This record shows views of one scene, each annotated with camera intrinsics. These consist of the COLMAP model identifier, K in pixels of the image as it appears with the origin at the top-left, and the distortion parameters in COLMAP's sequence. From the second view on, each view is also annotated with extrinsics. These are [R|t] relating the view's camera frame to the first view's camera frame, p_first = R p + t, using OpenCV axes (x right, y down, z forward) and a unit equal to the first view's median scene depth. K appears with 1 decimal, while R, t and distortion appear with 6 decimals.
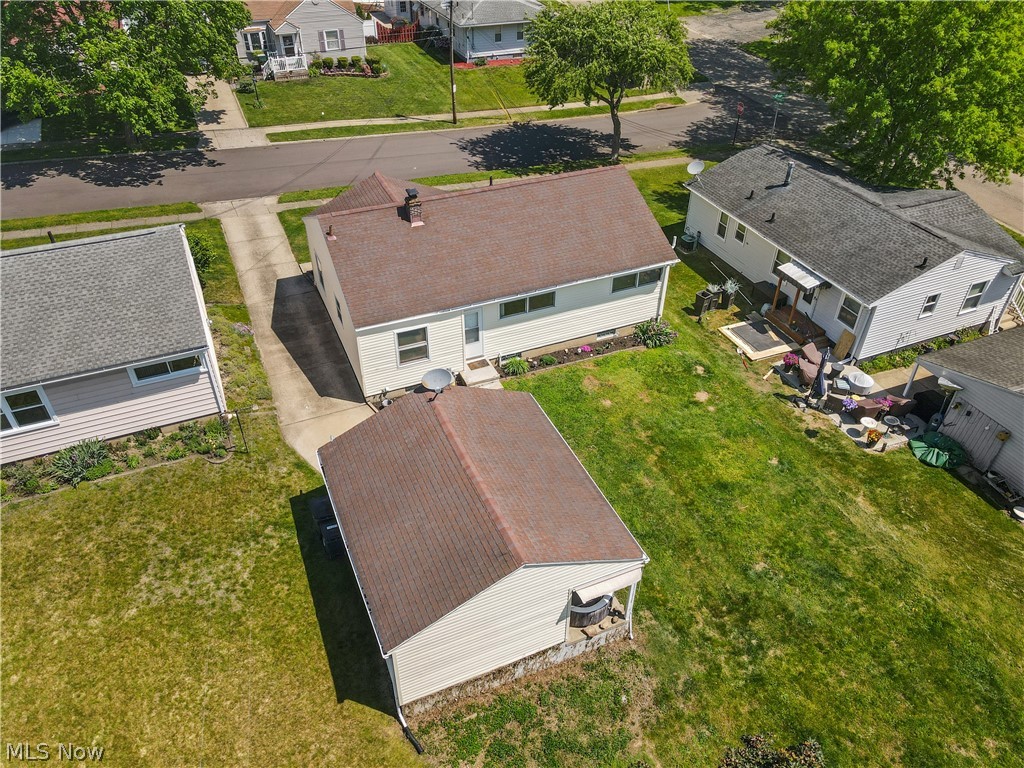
lens RADIAL K [[751.3, 0, 512.0], [0, 751.3, 384.0], [0, 0, 1]] dist [0.010952, 0.009996]
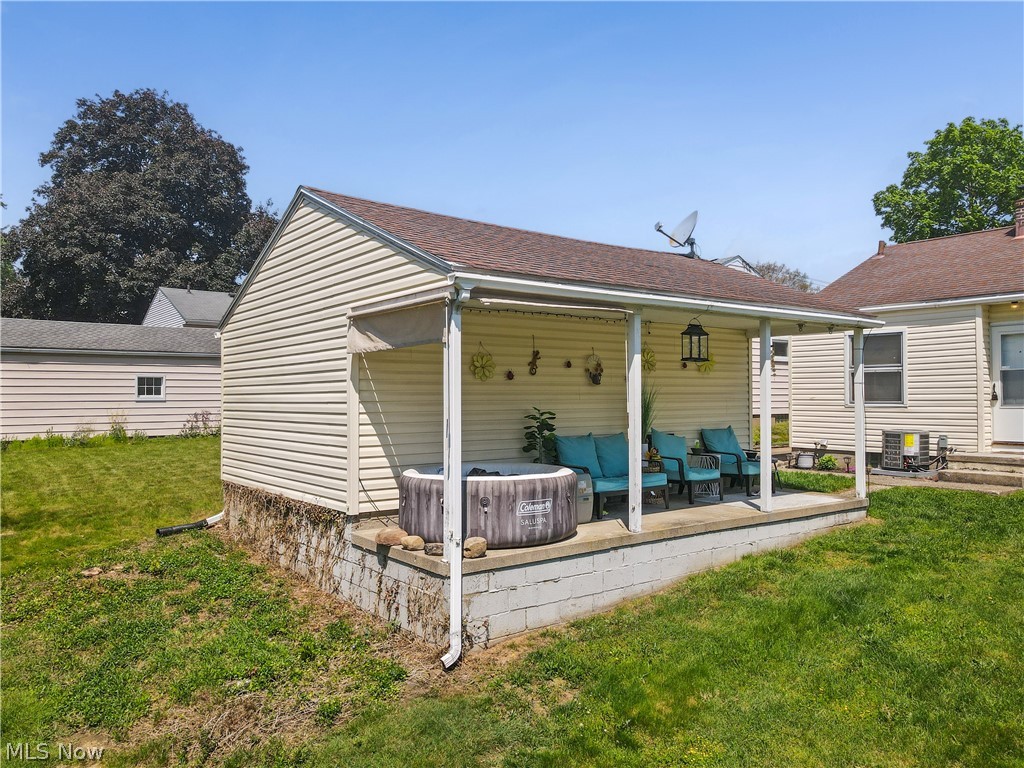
lens RADIAL K [[751.3, 0, 512.0], [0, 751.3, 384.0], [0, 0, 1]] dist [0.010952, 0.009996]
pose [[0.242119, -0.026059, -0.969896, 0.341328], [-0.592029, 0.788006, -0.168962, 0.209598], [0.768687, 0.615116, 0.175364, 0.662337]]
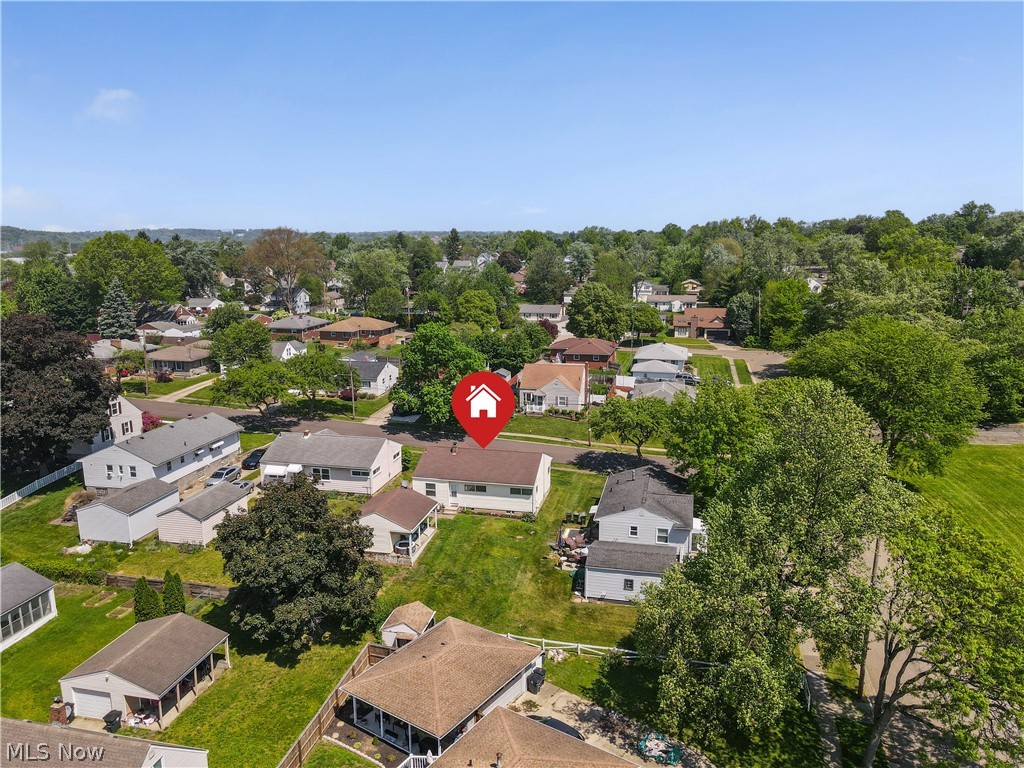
lens RADIAL K [[751.3, 0, 512.0], [0, 751.3, 384.0], [0, 0, 1]] dist [0.010952, 0.009996]
pose [[0.803981, 0.107405, -0.584875, 1.679677], [-0.356779, 0.873984, -0.329940, 0.414658], [0.475735, 0.473937, 0.740986, -1.123146]]
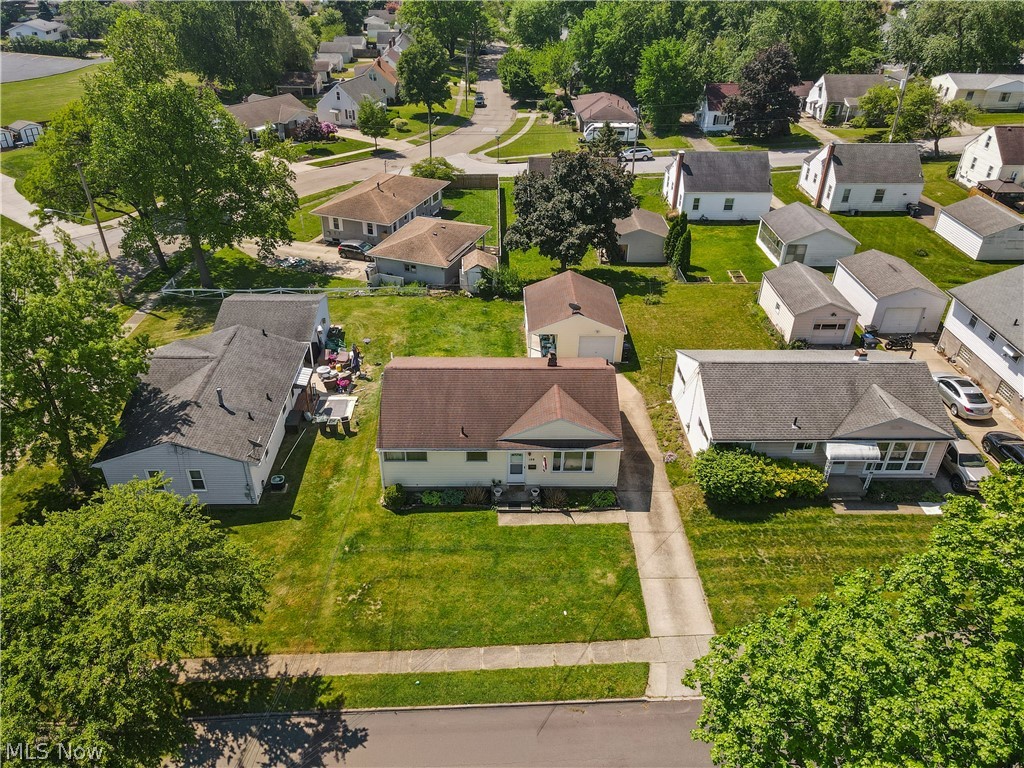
lens RADIAL K [[758.8, 0, 512.0], [0, 758.8, 384.0], [0, 0, 1]] dist [0.015142, 0.008788]
pose [[-0.925799, -0.221710, 0.306171, -0.530793], [0.212587, 0.364362, 0.906668, -1.616322], [-0.312574, 0.904481, -0.290193, 1.505986]]
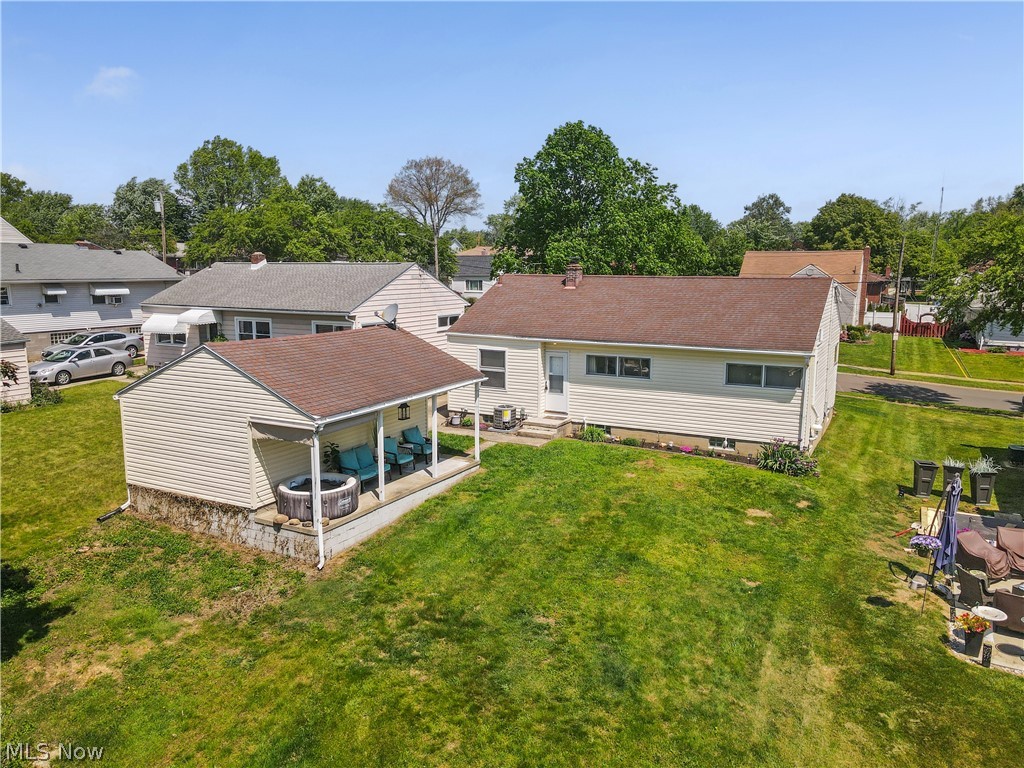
lens RADIAL K [[749.1, 0, 510.4], [0, 749.1, 382.3], [0, 0, 1]] dist [-0.009991, 0.062044]
pose [[0.622410, 0.116471, -0.773977, 0.645677], [-0.479046, 0.838702, -0.259024, 0.207369], [0.618968, 0.531990, 0.577811, 0.415115]]
